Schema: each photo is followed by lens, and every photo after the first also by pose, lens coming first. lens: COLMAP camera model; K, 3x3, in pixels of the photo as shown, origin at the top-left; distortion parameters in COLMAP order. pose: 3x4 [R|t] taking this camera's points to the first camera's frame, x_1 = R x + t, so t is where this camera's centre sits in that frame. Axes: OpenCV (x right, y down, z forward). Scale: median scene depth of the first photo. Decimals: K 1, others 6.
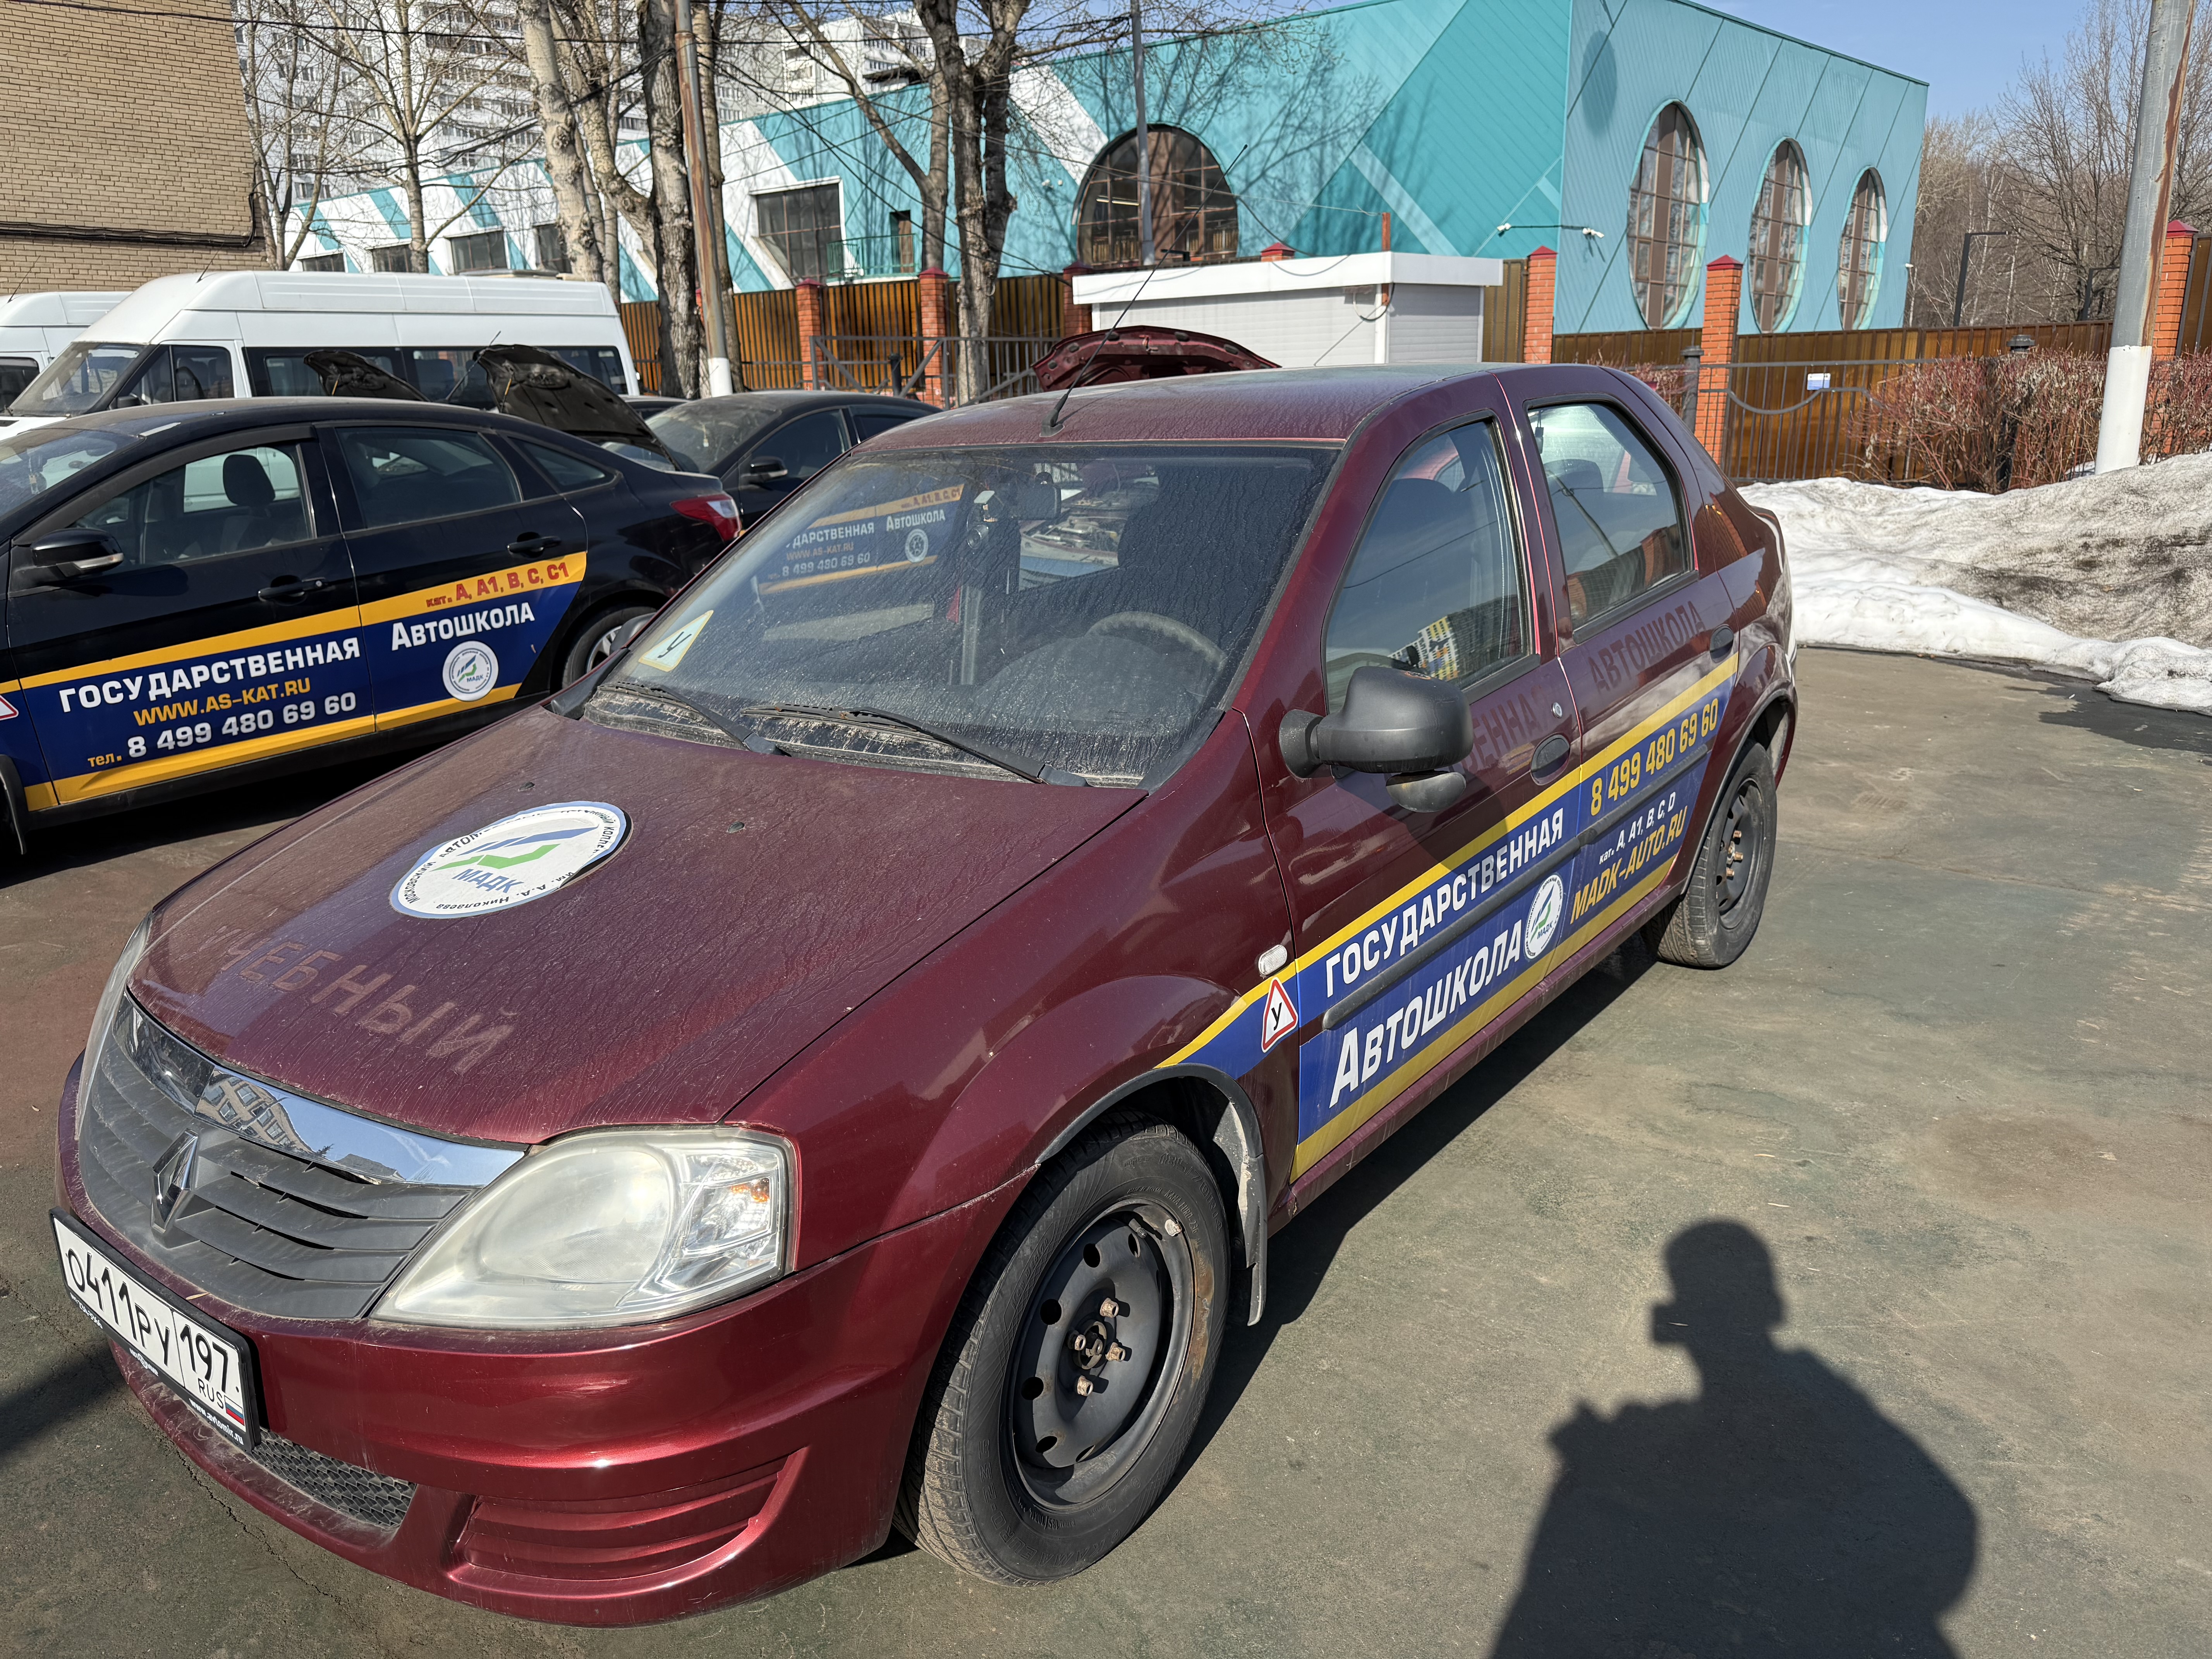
lens RADIAL K [[1595.4, 0, 1099.5], [0, 1595.4, 833.9], [0, 0, 1]] dist [0.010203, -0.027668]
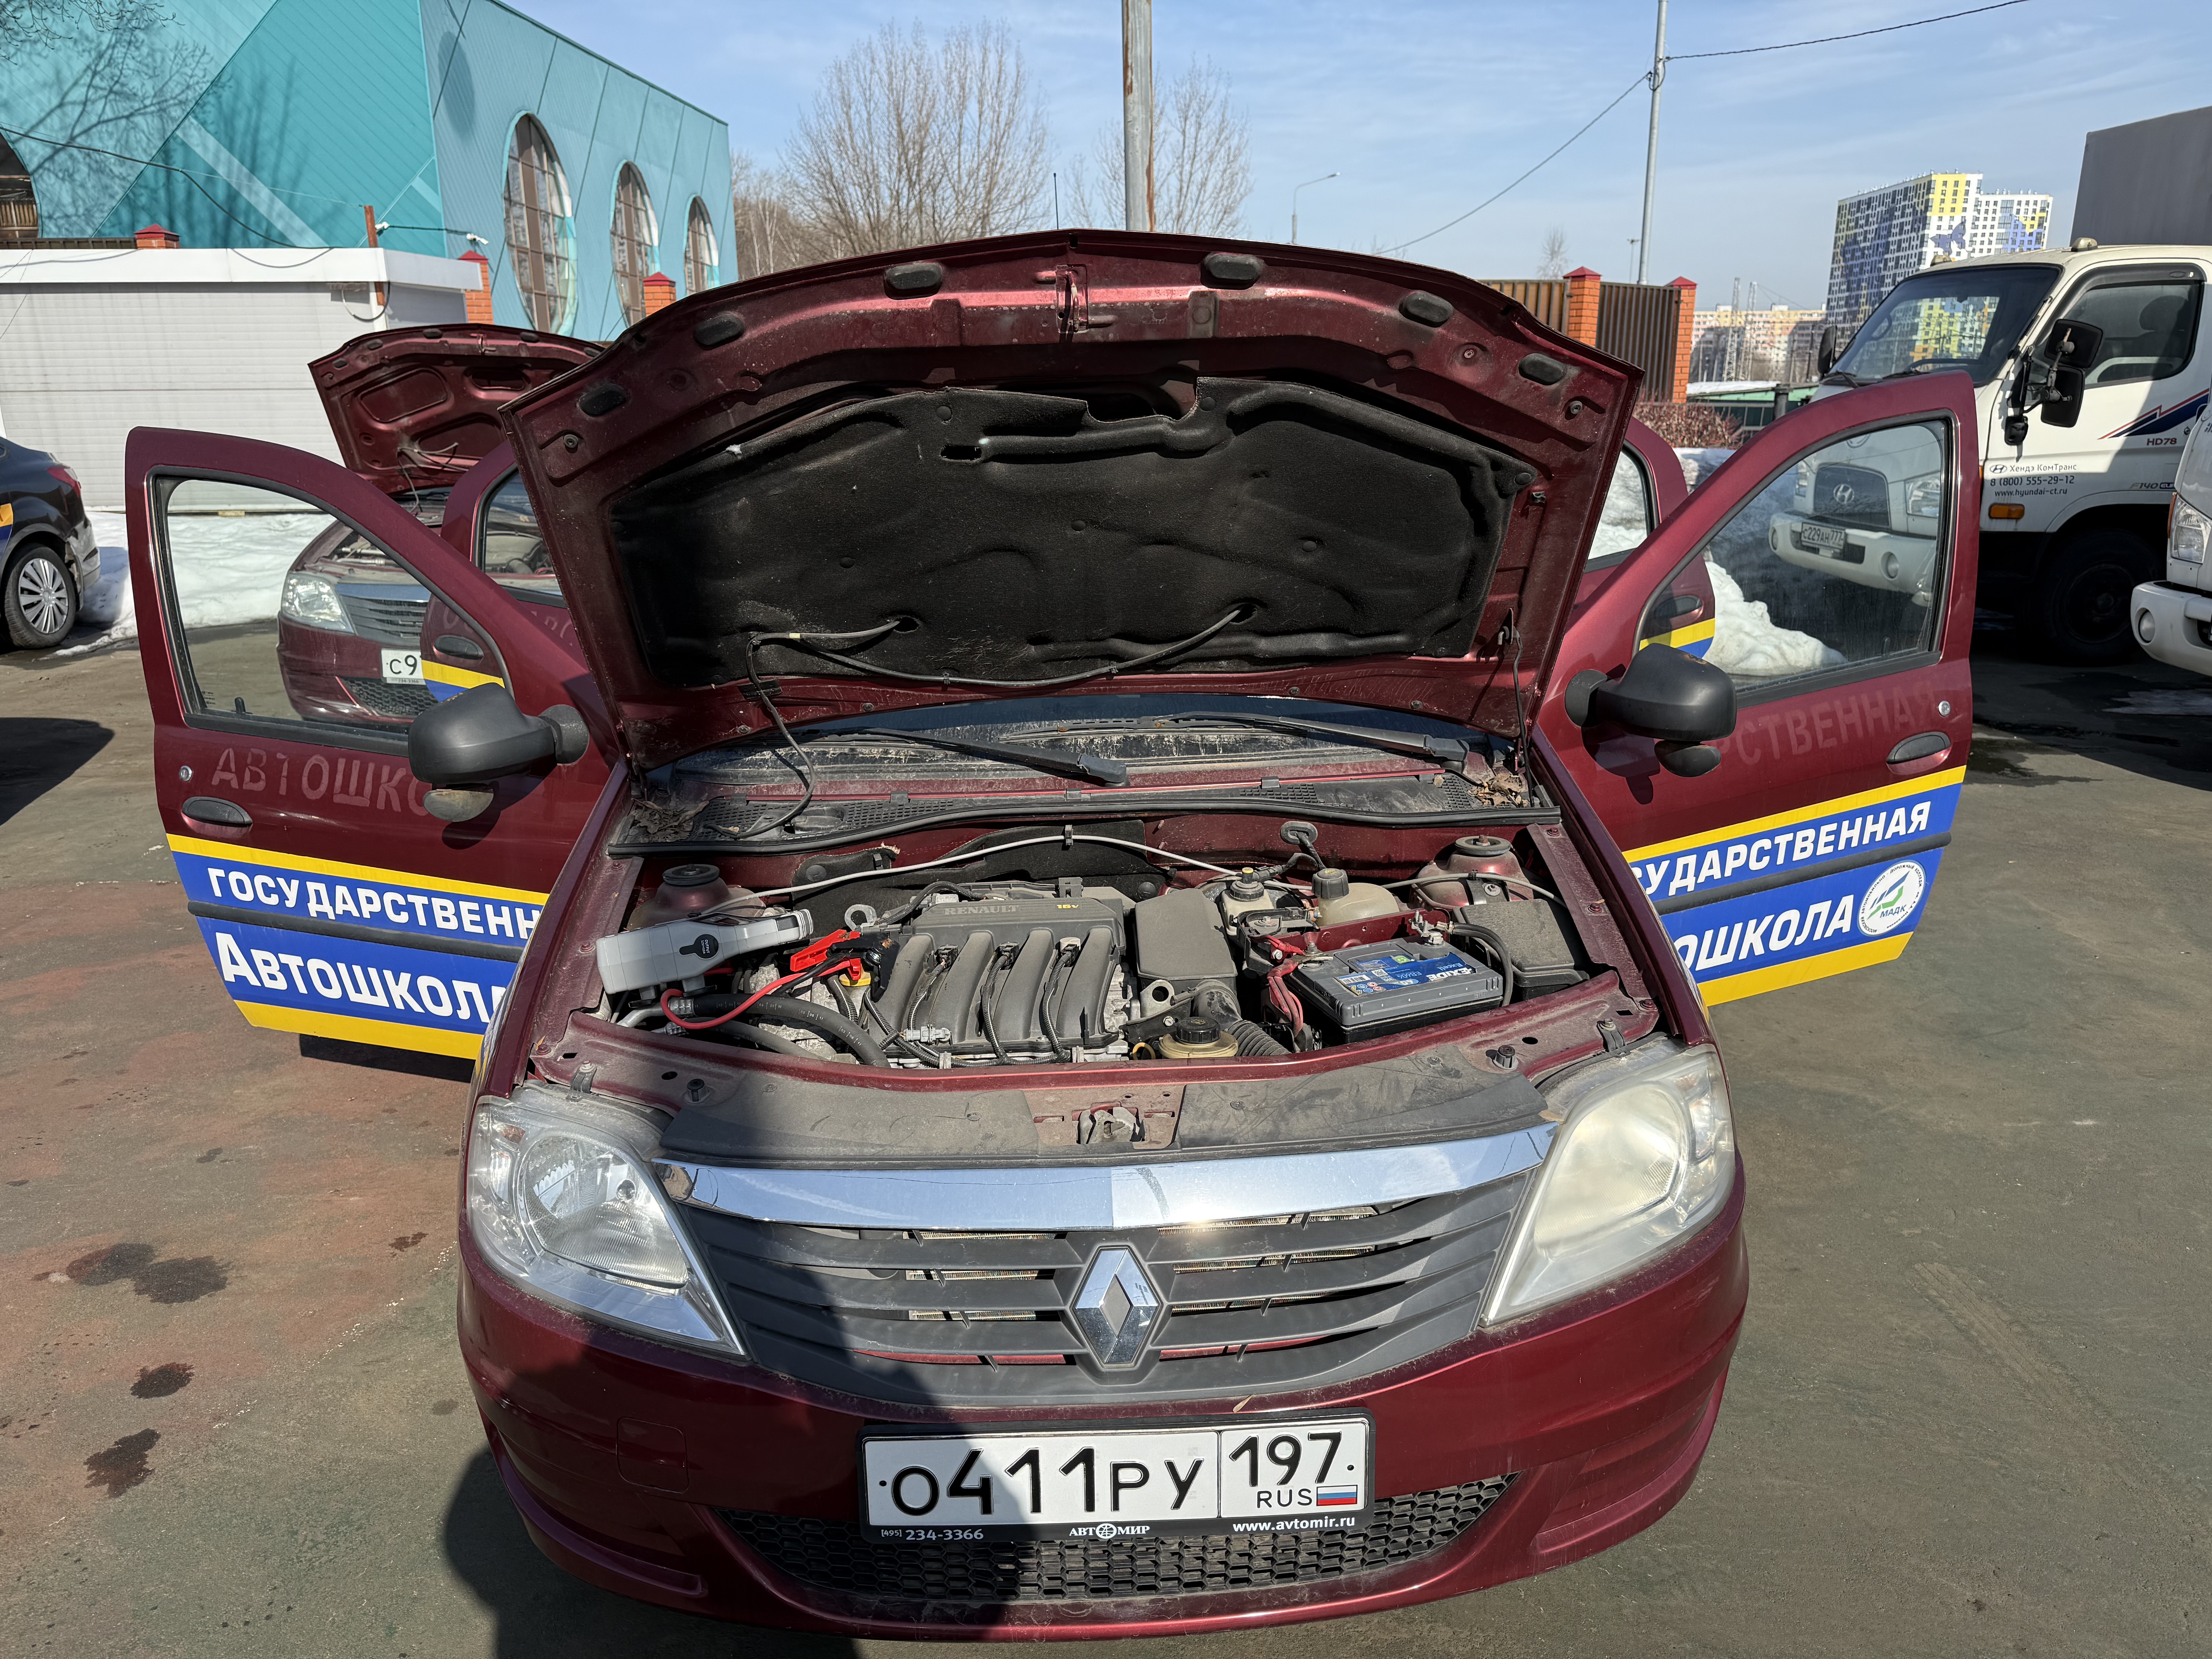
lens RADIAL K [[1595.4, 0, 1099.5], [0, 1595.4, 833.9], [0, 0, 1]] dist [0.010203, -0.027668]
pose [[0.762492, -0.157295, 0.627586, -0.104635], [0.160644, 0.985649, 0.051862, -0.007969], [-0.626737, 0.061273, 0.776818, 0.030248]]
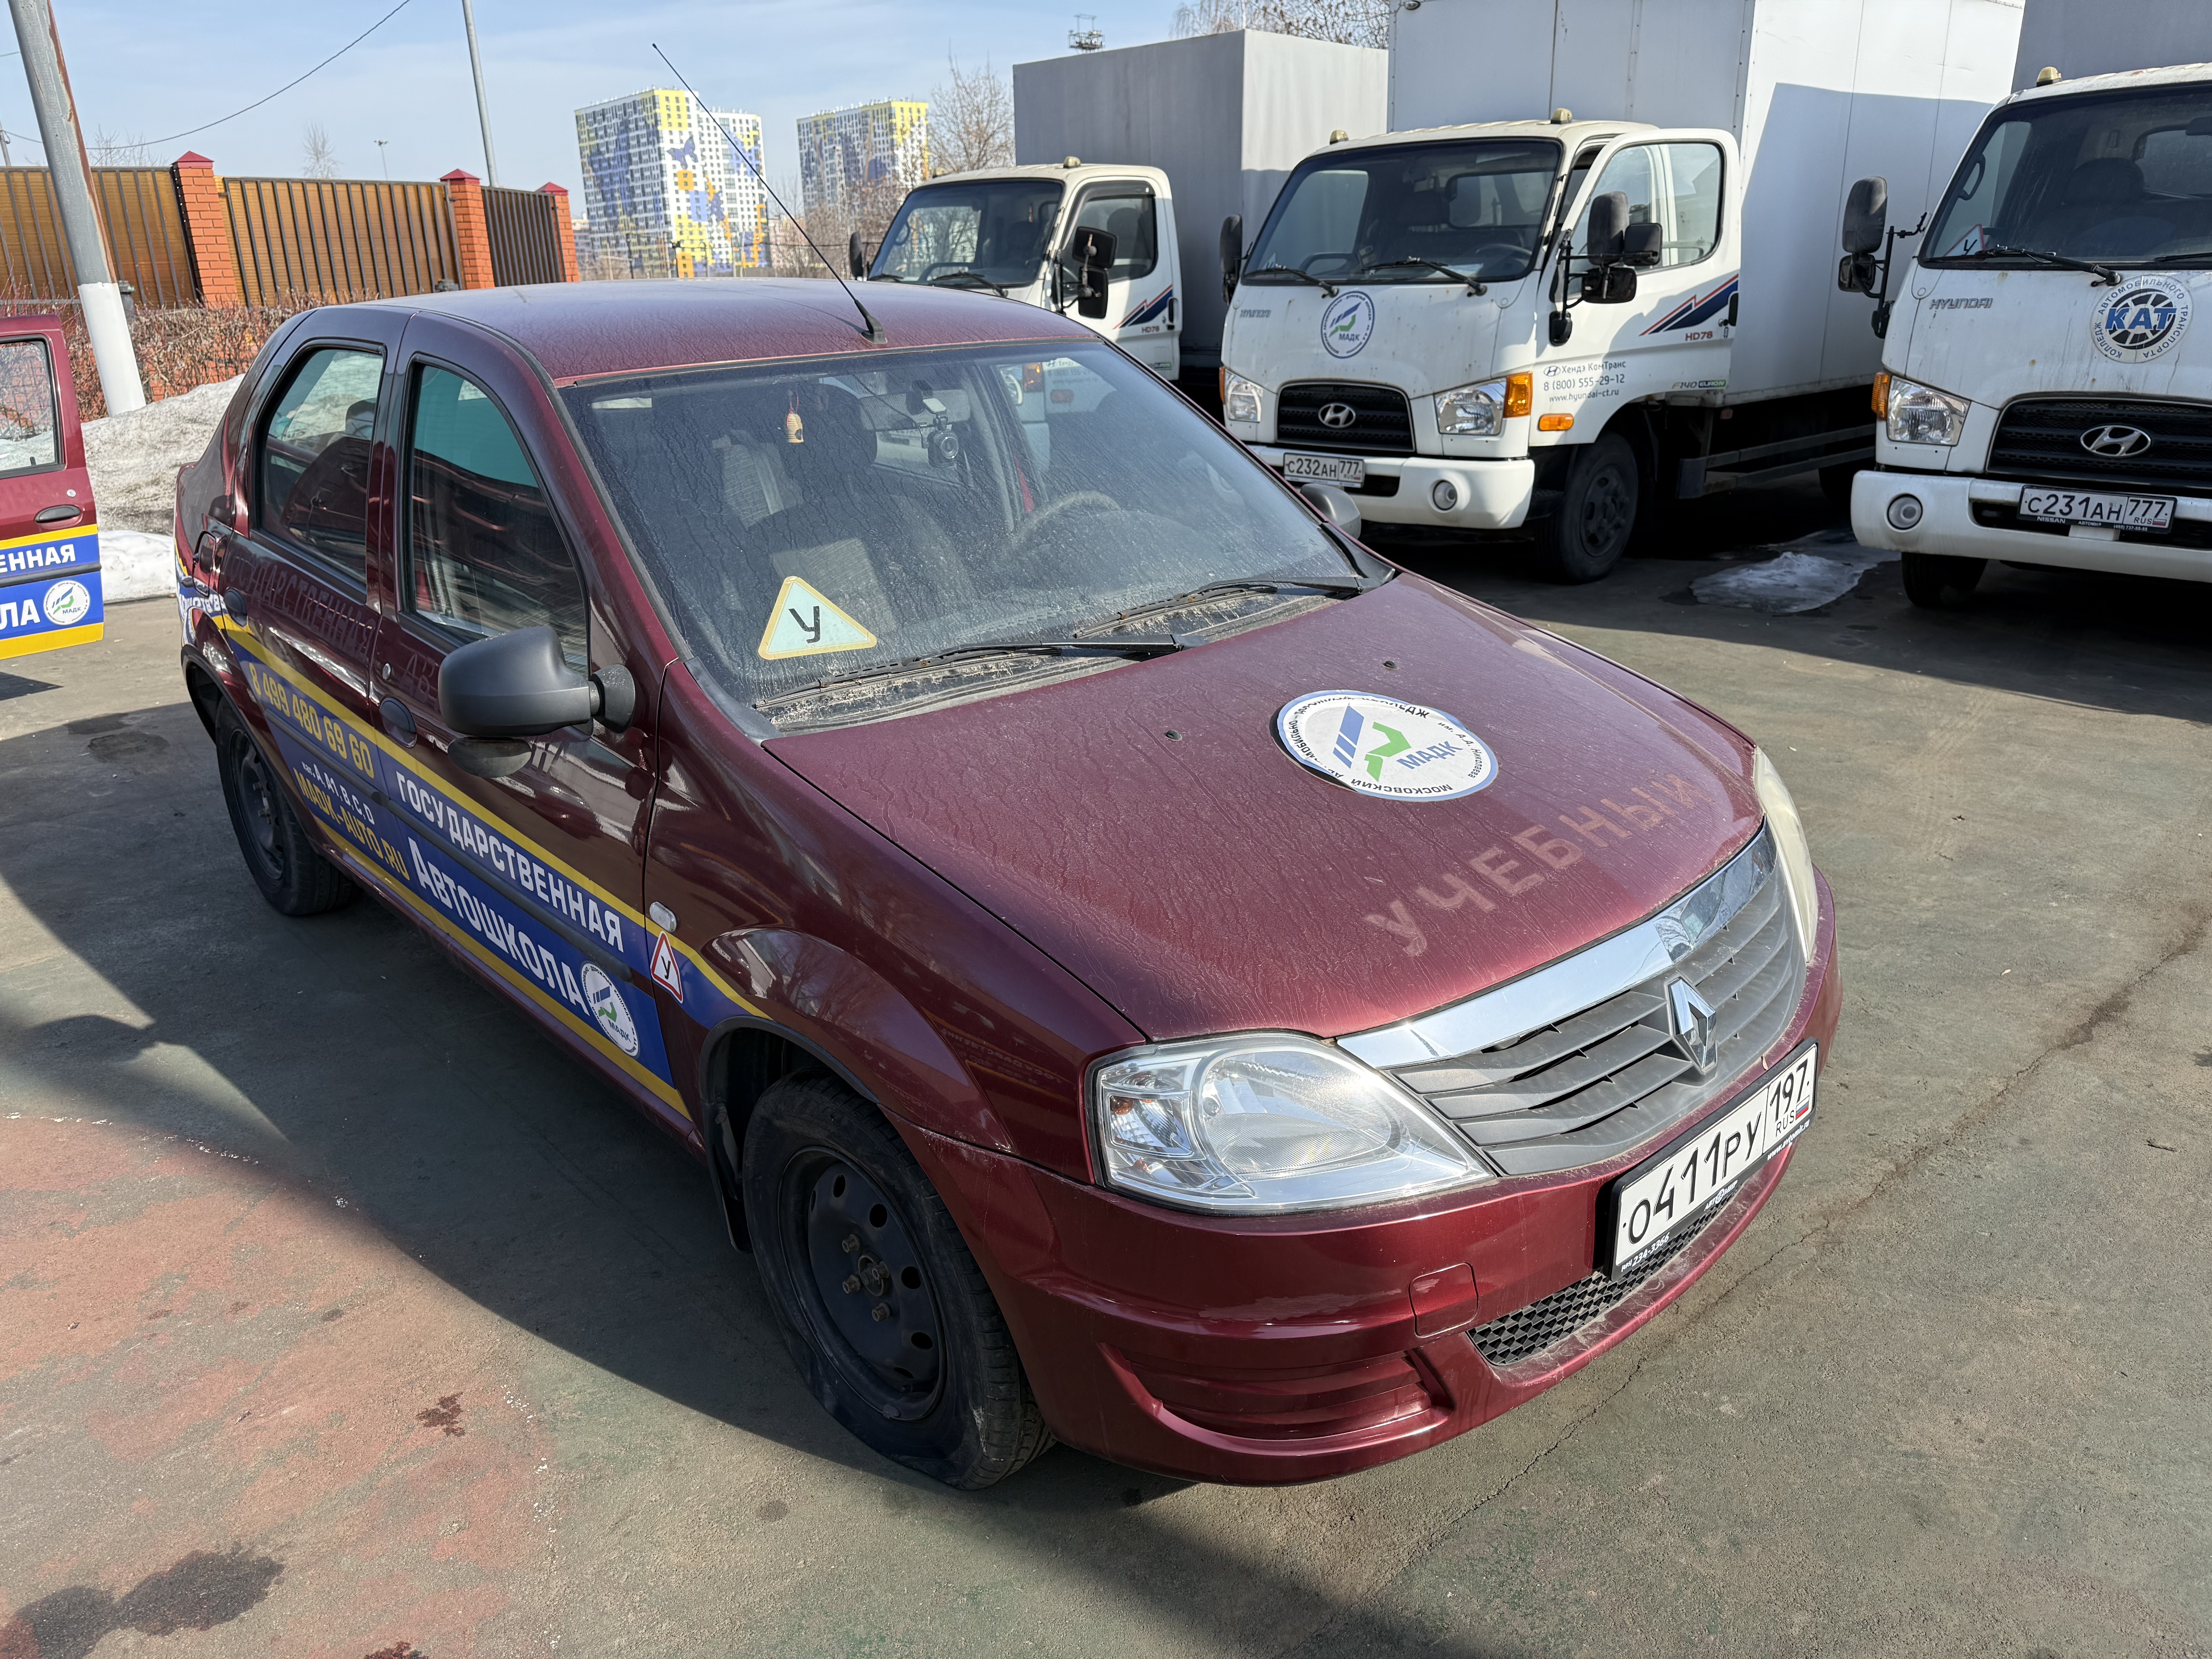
lens RADIAL K [[1595.4, 0, 1099.5], [0, 1595.4, 833.9], [0, 0, 1]] dist [0.010203, -0.027668]
pose [[0.137088, -0.305815, 0.942170, -0.154315], [0.278287, 0.924733, 0.259664, -0.027920], [-0.950665, 0.226597, 0.211874, 0.107820]]
